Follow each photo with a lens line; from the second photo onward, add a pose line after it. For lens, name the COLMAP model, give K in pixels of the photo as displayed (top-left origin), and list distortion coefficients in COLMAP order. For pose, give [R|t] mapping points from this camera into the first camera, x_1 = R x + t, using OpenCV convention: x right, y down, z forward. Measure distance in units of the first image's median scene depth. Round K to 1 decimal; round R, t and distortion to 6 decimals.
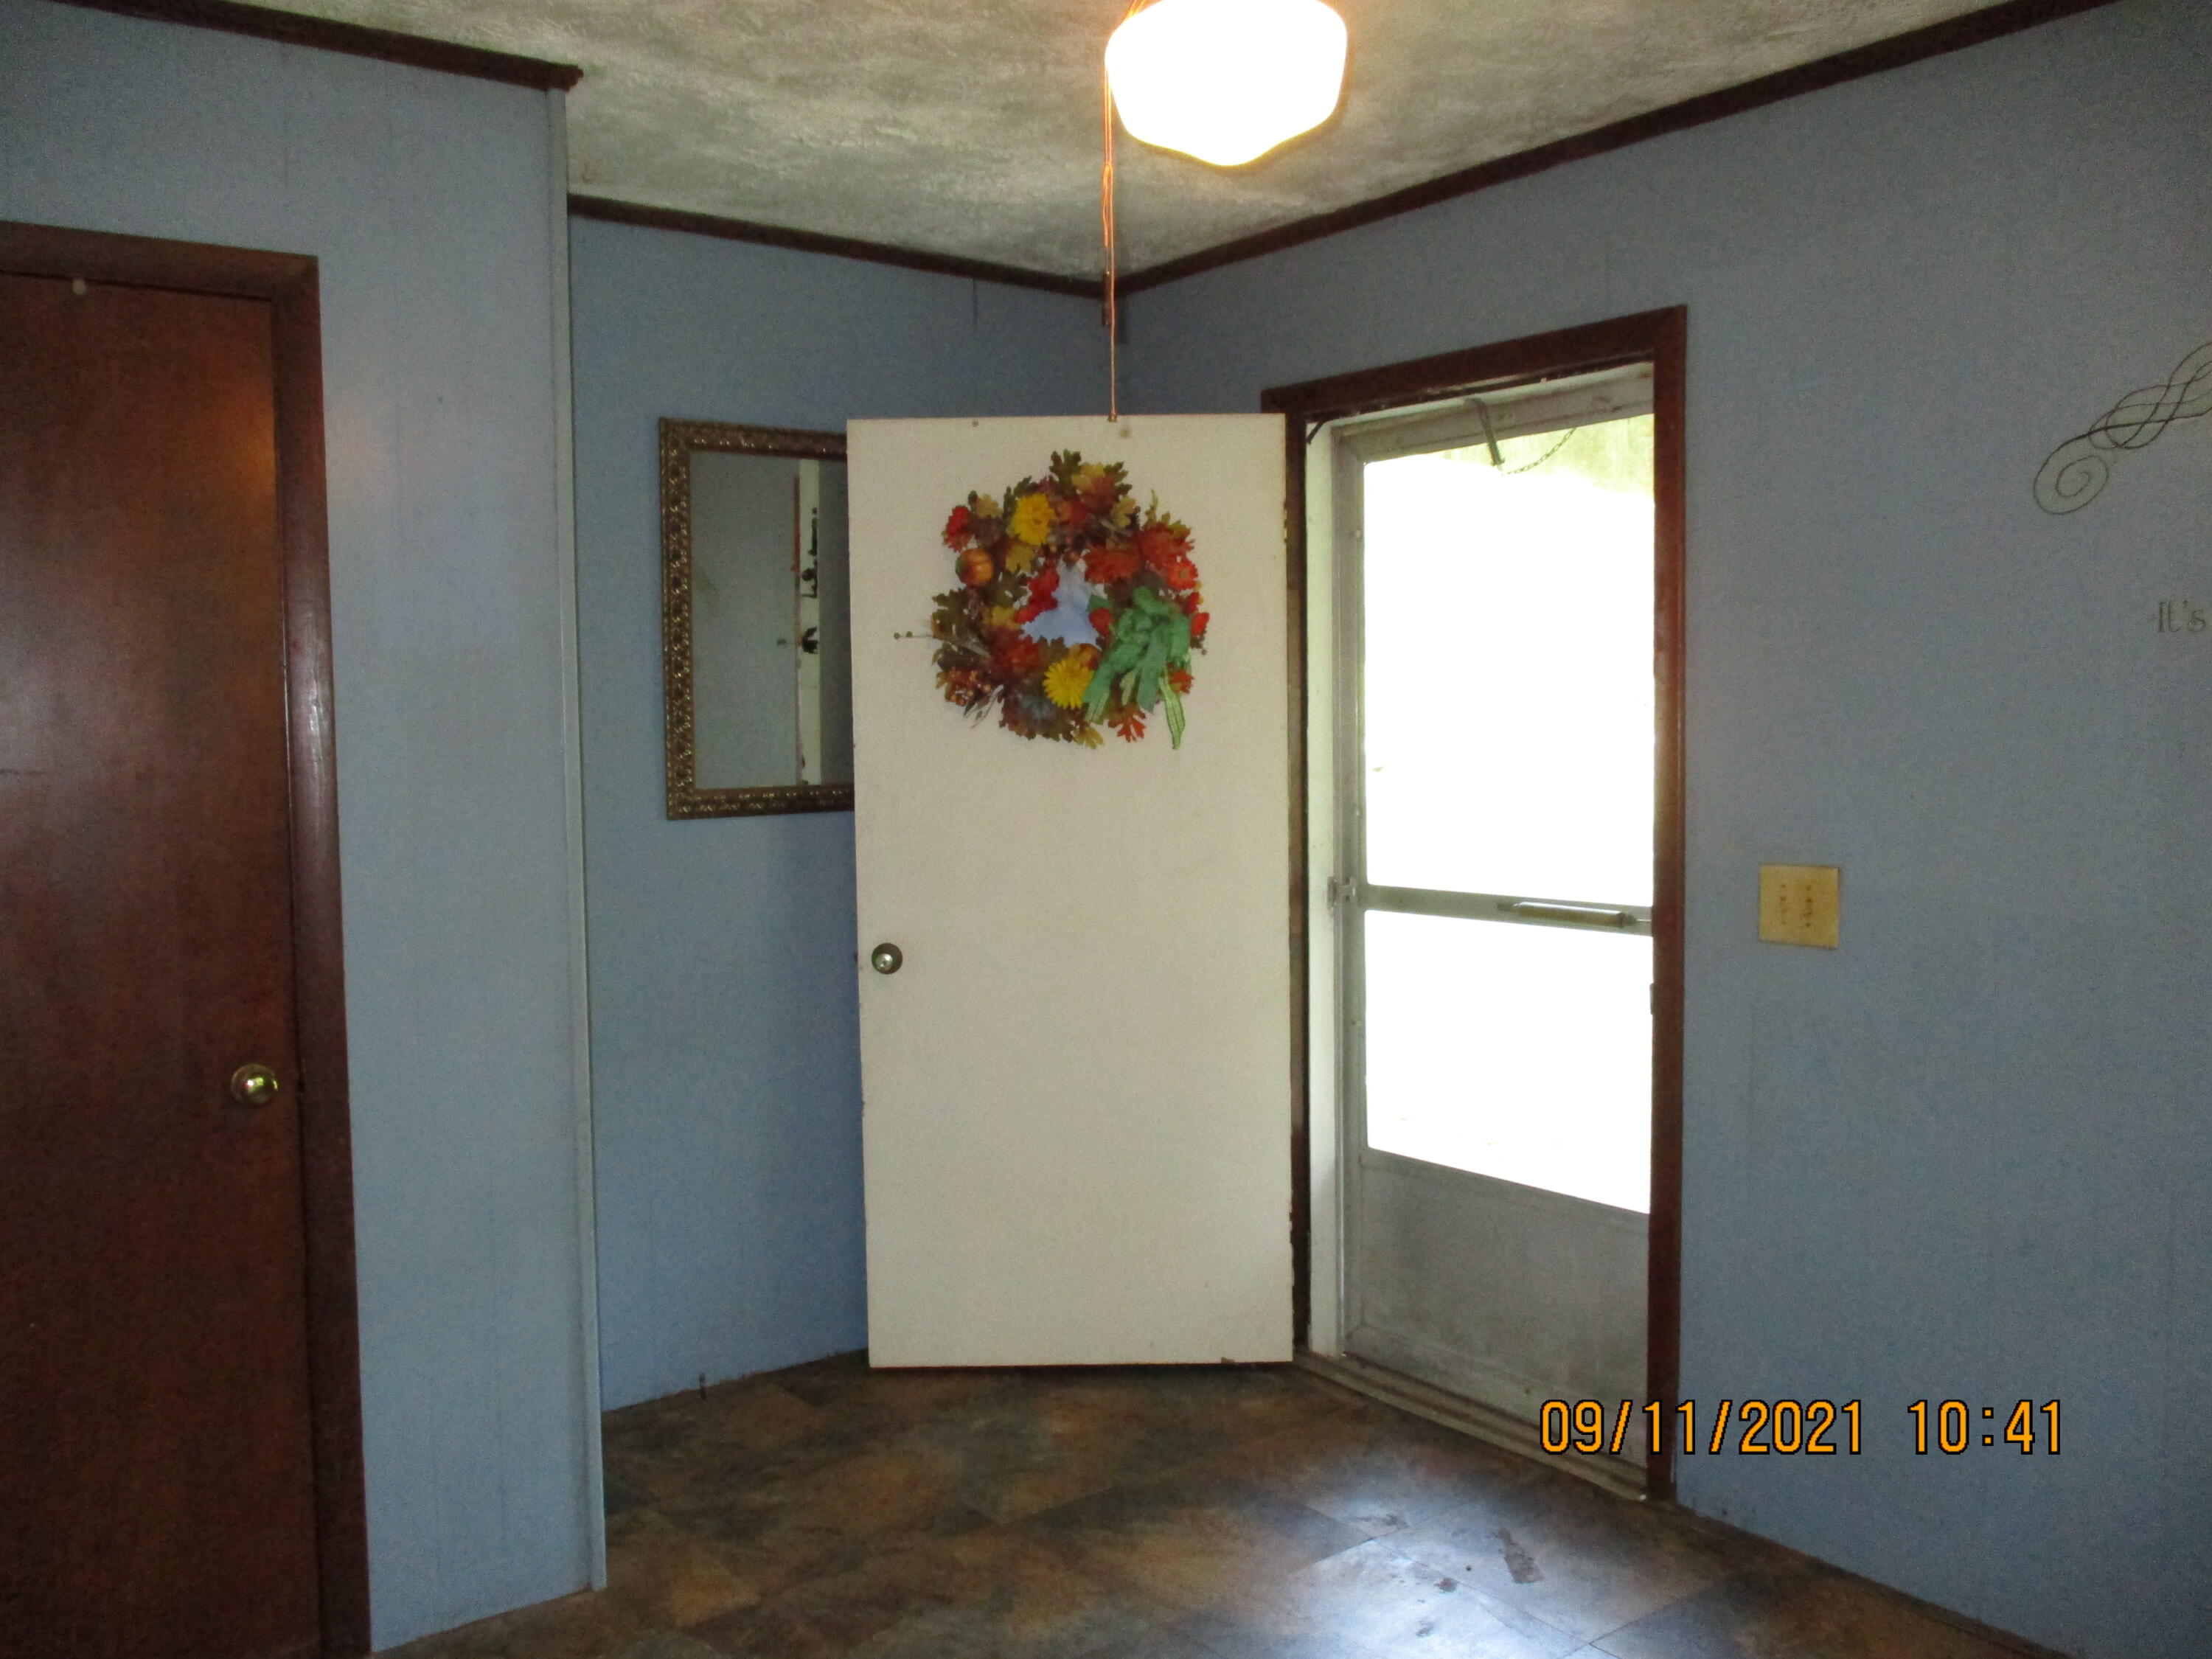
lens RADIAL K [[1839.7, 0, 1106.0], [0, 1839.7, 829.5], [0, 0, 1]] dist [-0.033899, -0.006203]
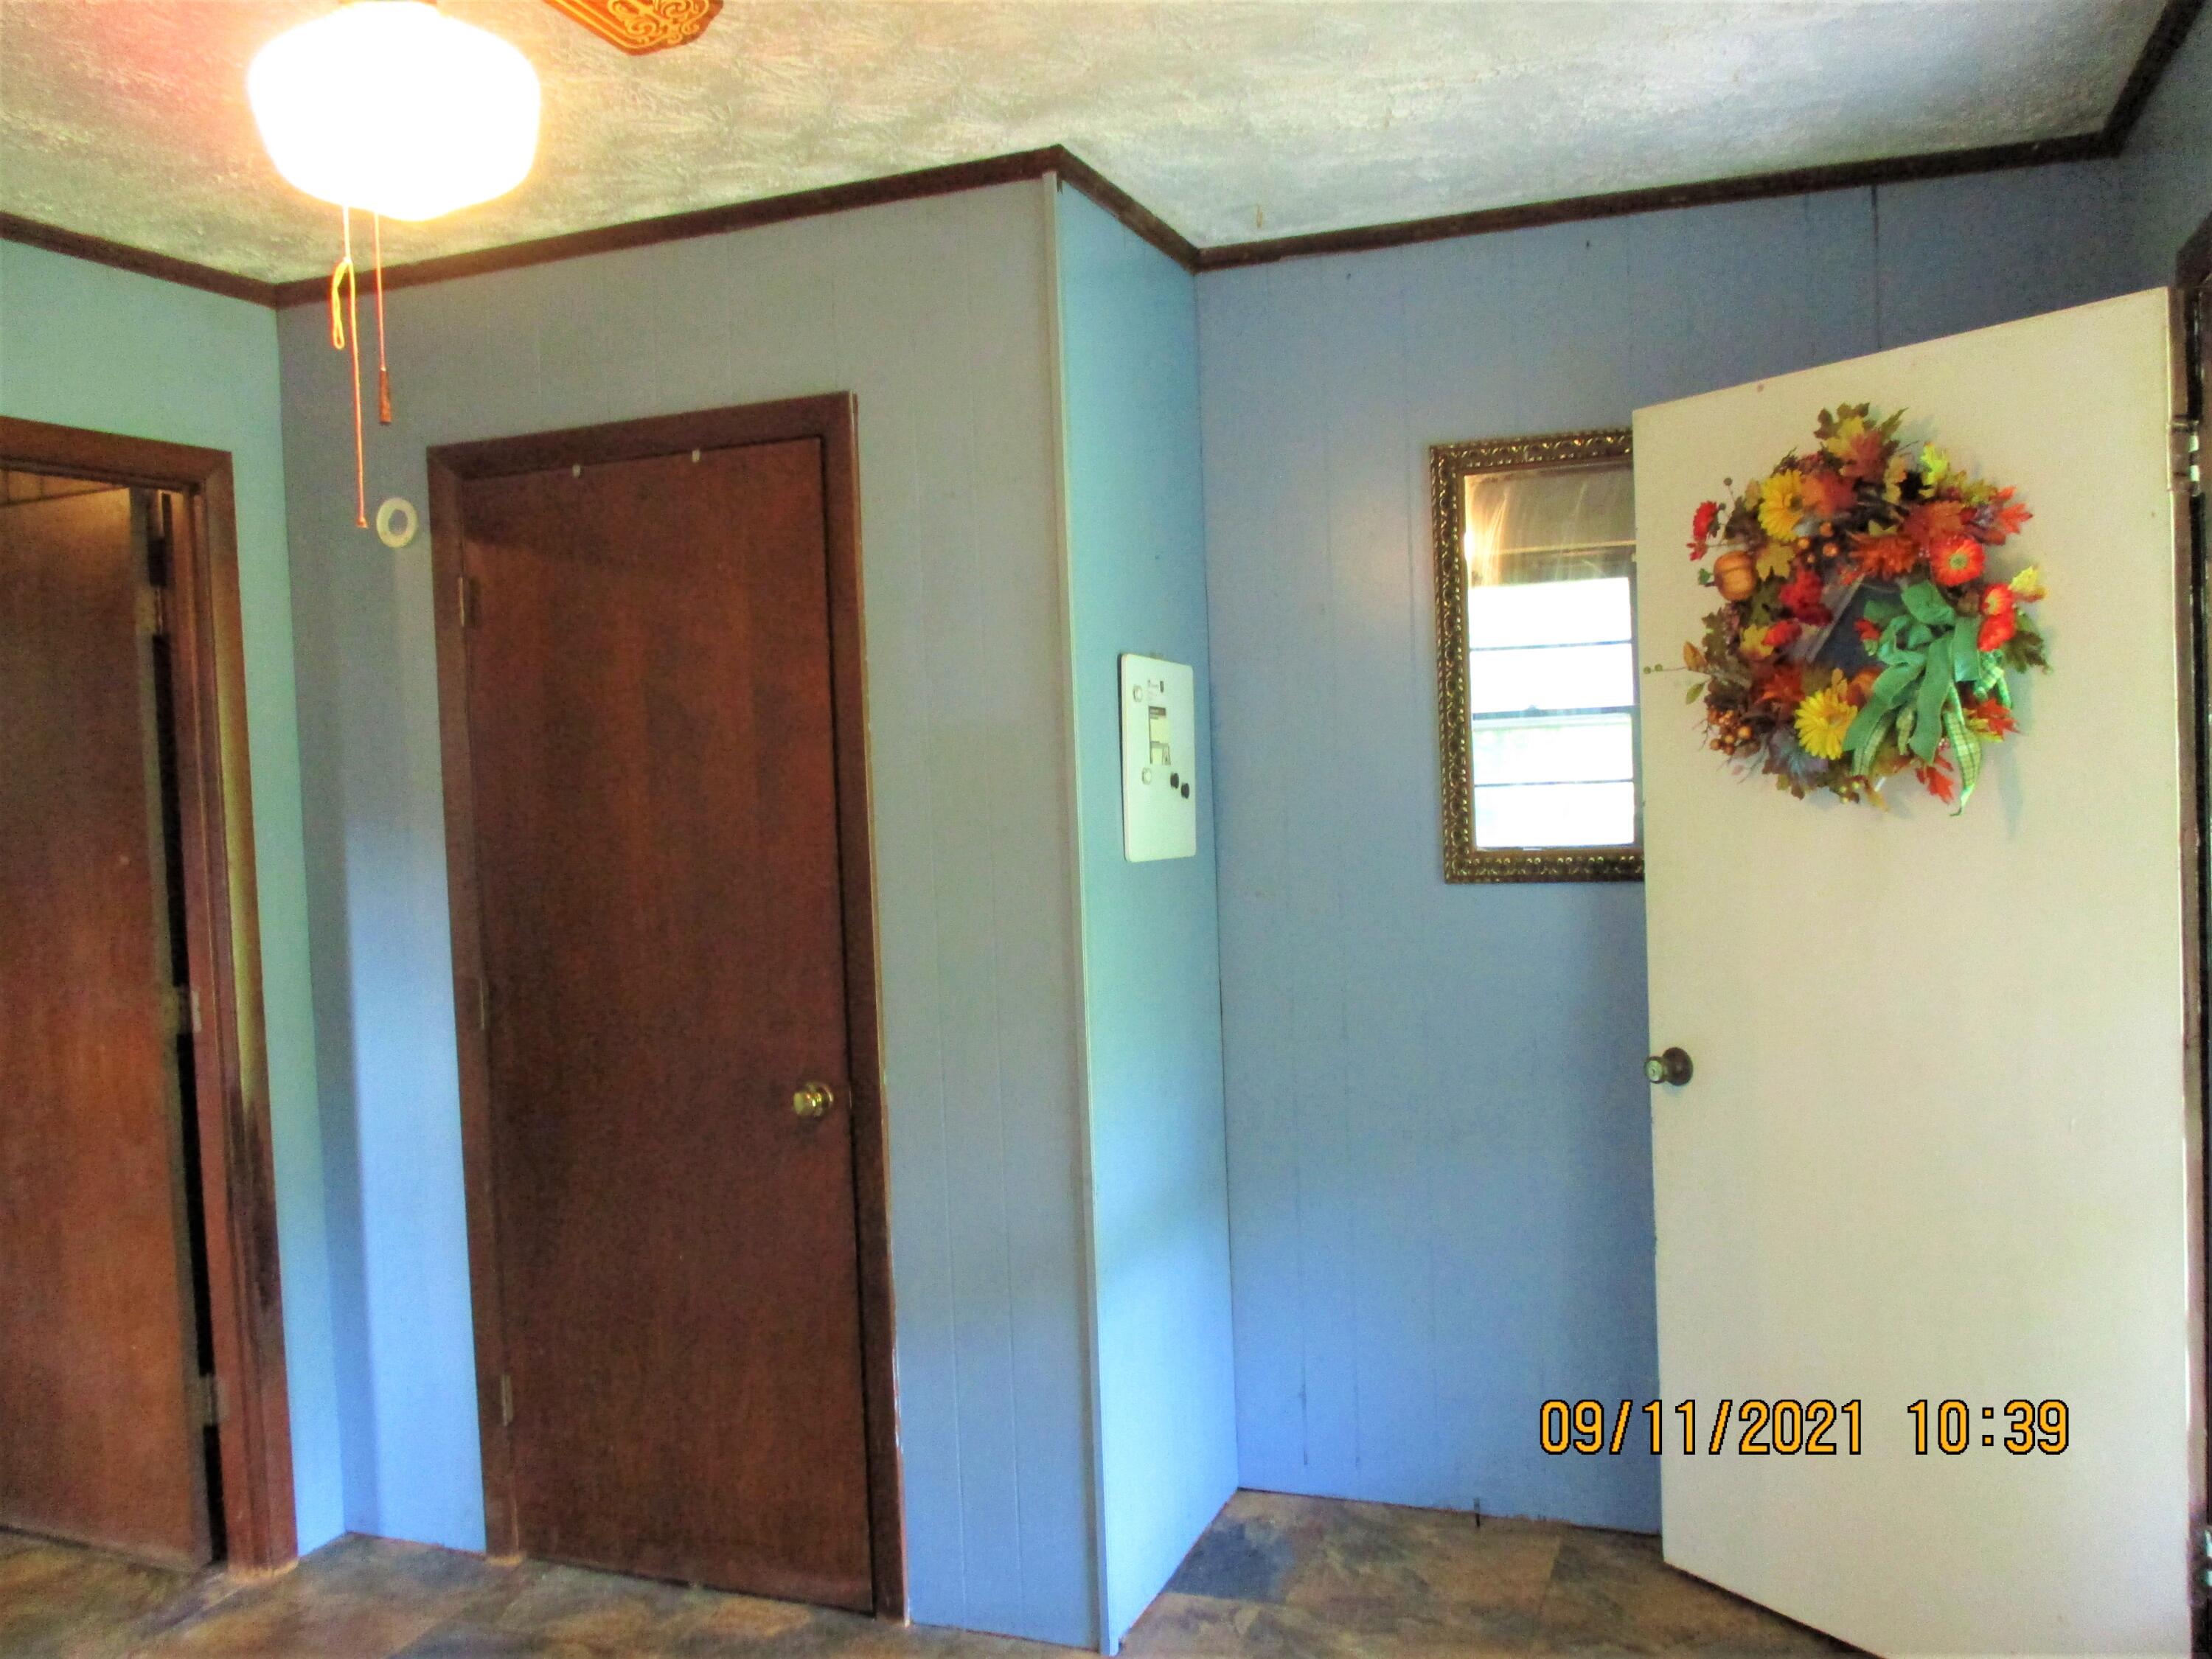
lens RADIAL K [[1839.7, 0, 1106.0], [0, 1839.7, 829.5], [0, 0, 1]] dist [-0.033899, -0.006203]
pose [[0.520972, 0.024016, -0.853236, 0.460866], [-0.026071, 0.999585, 0.012217, -0.039558], [0.853176, 0.015880, 0.521382, 0.383570]]
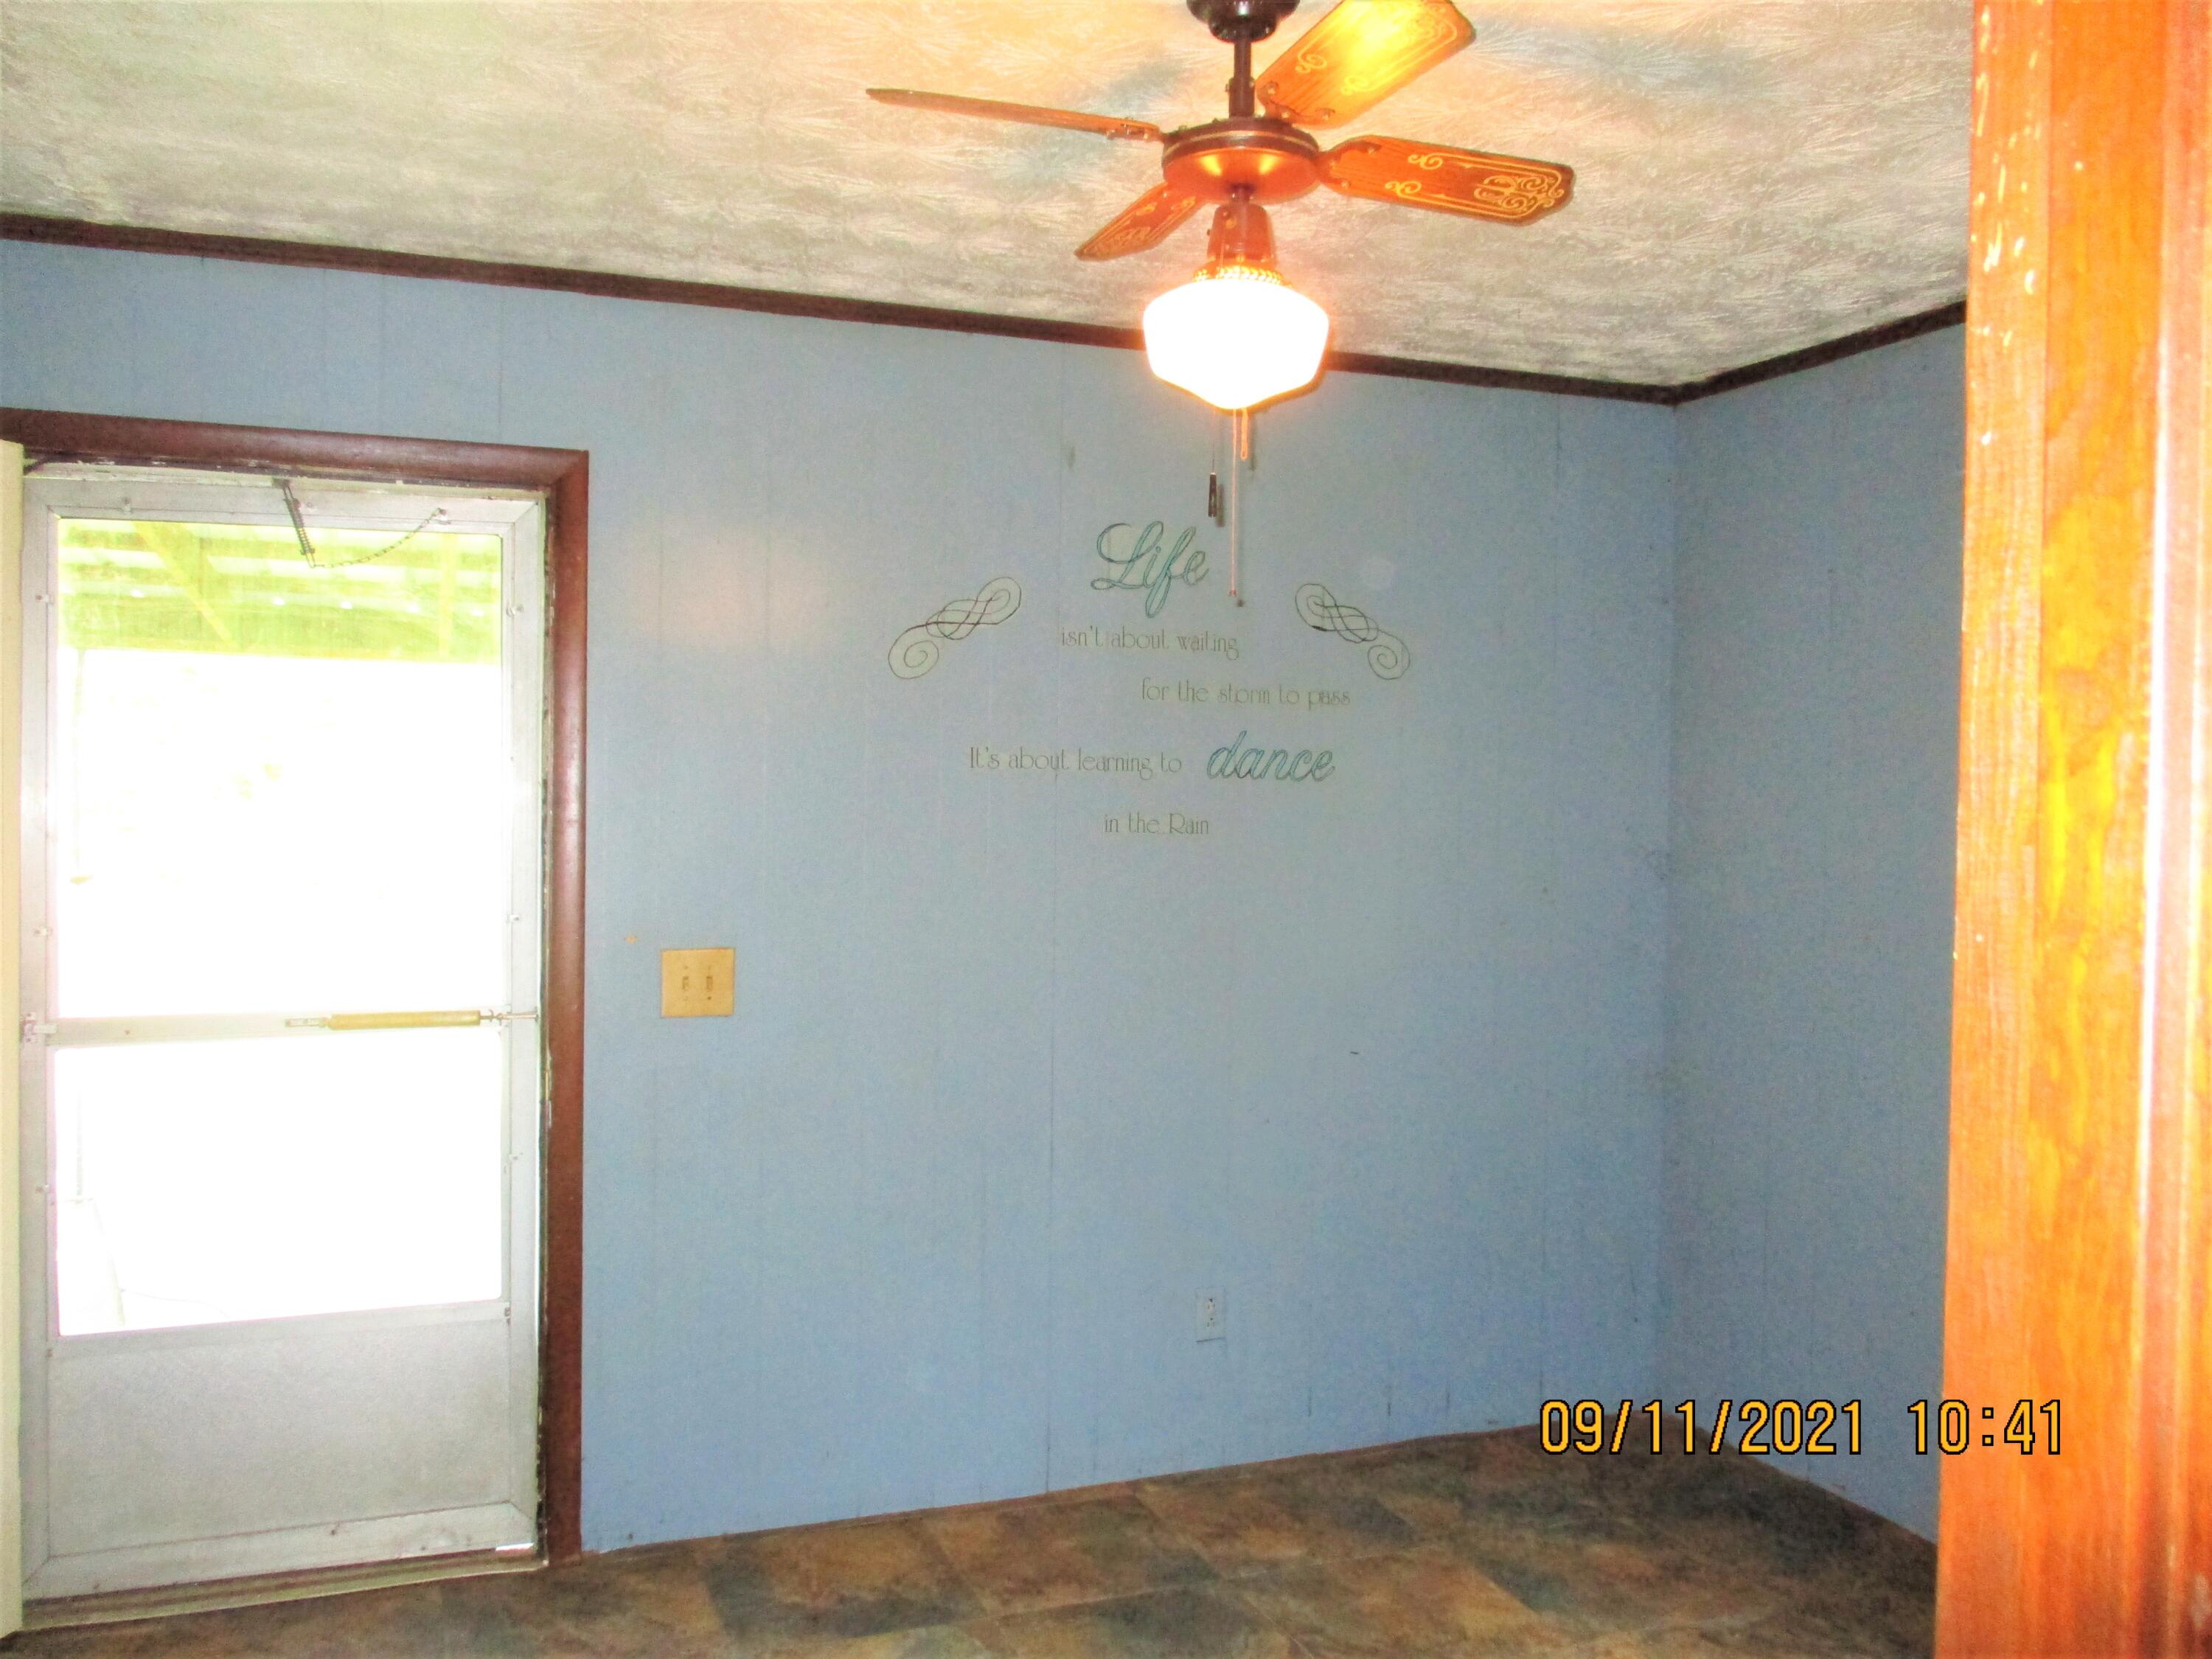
lens RADIAL K [[1839.7, 0, 1106.0], [0, 1839.7, 829.5], [0, 0, 1]] dist [-0.033899, -0.006203]
pose [[0.271976, 0.000033, 0.962304, -0.548937], [0.048679, 0.998719, -0.013792, -0.022406], [-0.961072, 0.050596, 0.271626, 0.335865]]
